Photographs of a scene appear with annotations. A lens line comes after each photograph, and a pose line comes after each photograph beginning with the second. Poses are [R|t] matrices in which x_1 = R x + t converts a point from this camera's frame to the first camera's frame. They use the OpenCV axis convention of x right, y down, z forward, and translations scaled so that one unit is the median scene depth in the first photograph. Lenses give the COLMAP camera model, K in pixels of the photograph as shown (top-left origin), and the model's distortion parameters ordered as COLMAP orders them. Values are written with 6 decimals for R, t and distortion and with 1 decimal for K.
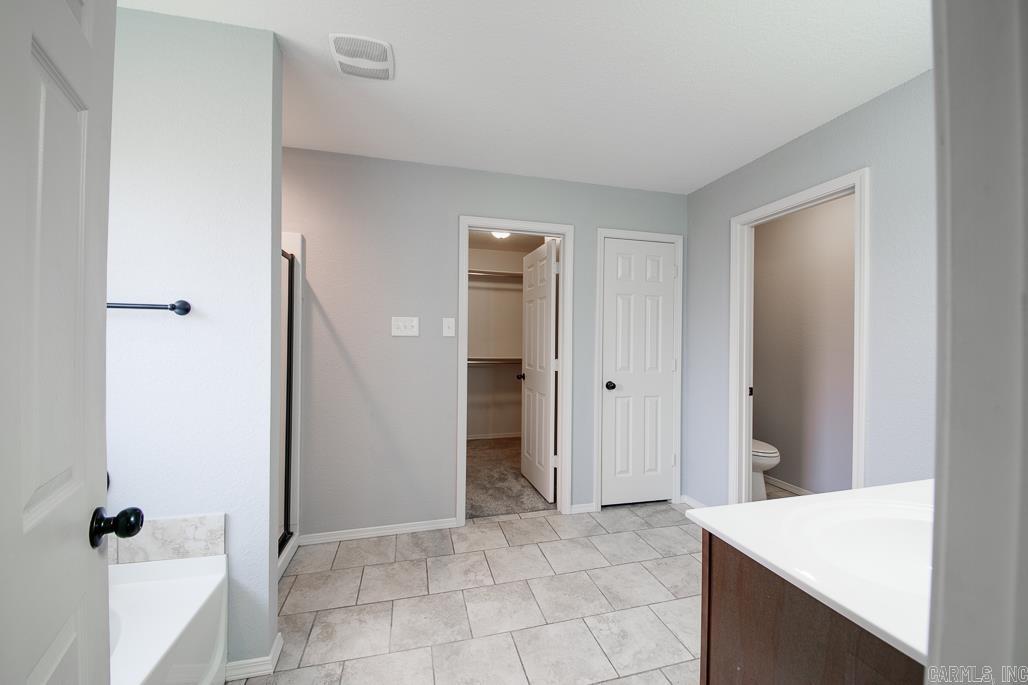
lens RADIAL K [[388.1, 0, 512.4], [0, 388.1, 339.5], [0, 0, 1]] dist [0.000976, -0.010945]
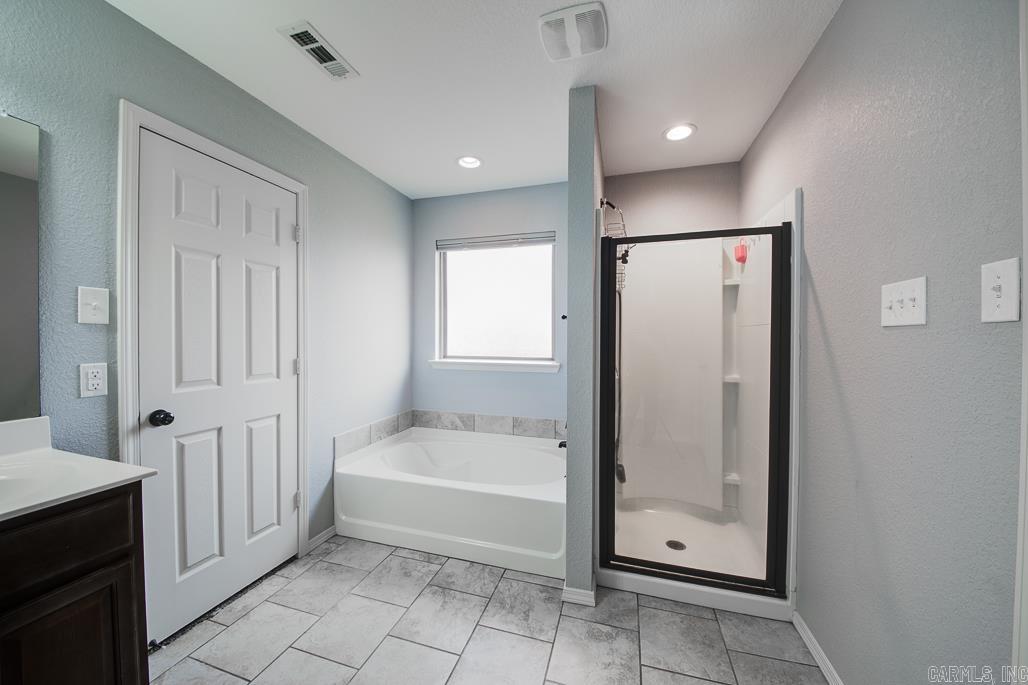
lens RADIAL K [[368.1, 0, 512.9], [0, 368.1, 341.1], [0, 0, 1]] dist [0.000201, -0.007761]
pose [[-0.519868, -0.002858, -0.854242, 0.297494], [0.000918, 0.999992, -0.003904, 0.009798], [0.854246, -0.002814, -0.519862, 0.892301]]
